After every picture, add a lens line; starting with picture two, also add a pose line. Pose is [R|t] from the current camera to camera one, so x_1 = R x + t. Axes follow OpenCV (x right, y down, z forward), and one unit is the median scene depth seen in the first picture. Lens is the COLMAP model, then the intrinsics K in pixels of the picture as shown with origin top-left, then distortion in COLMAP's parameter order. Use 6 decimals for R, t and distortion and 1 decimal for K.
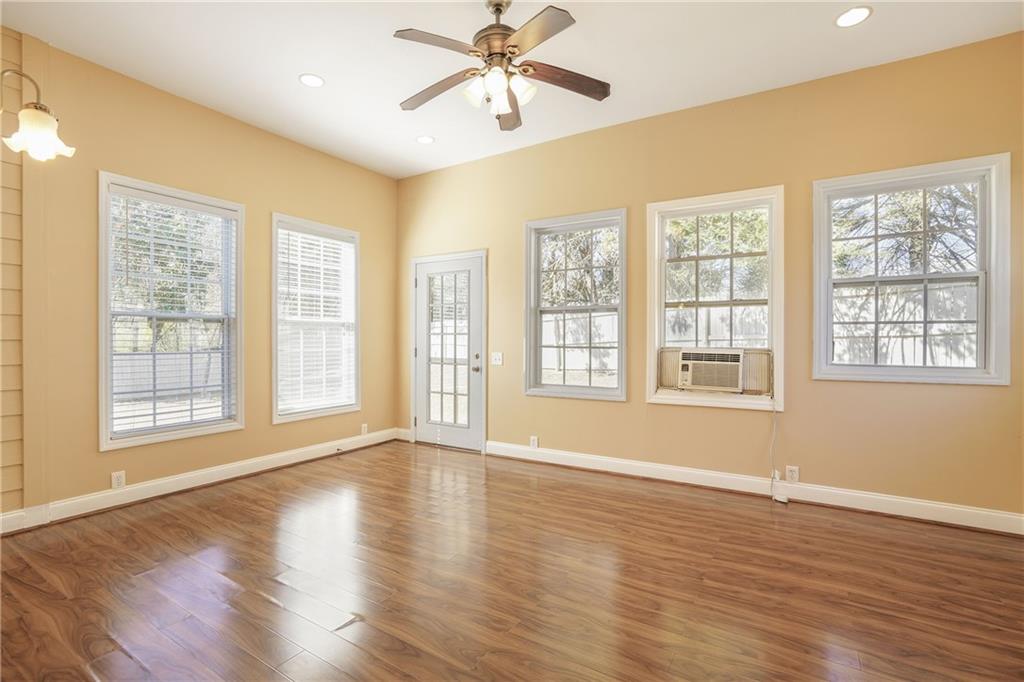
lens RADIAL K [[474.1, 0, 512.0], [0, 474.1, 341.0], [0, 0, 1]] dist [-0.000201, 0.000030]
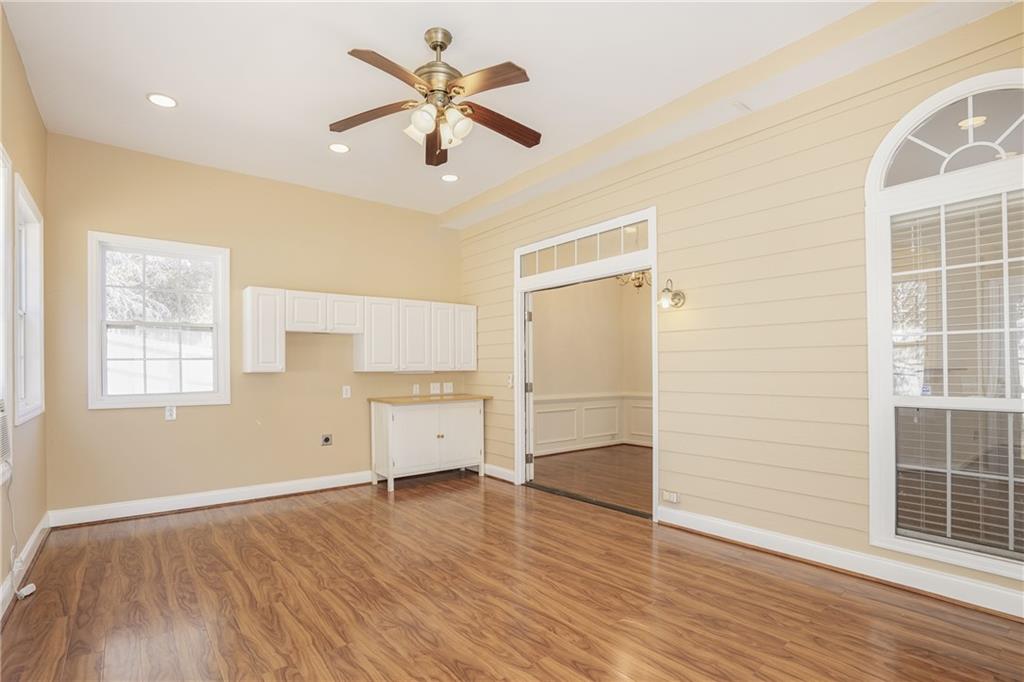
lens RADIAL K [[491.7, 0, 511.4], [0, 491.7, 357.7], [0, 0, 1]] dist [-0.000912, 0.000067]
pose [[-0.940379, 0.012225, 0.339909, -0.472488], [0.009374, 0.999906, -0.010026, -0.017569], [-0.340000, -0.006242, -0.940405, 1.729488]]
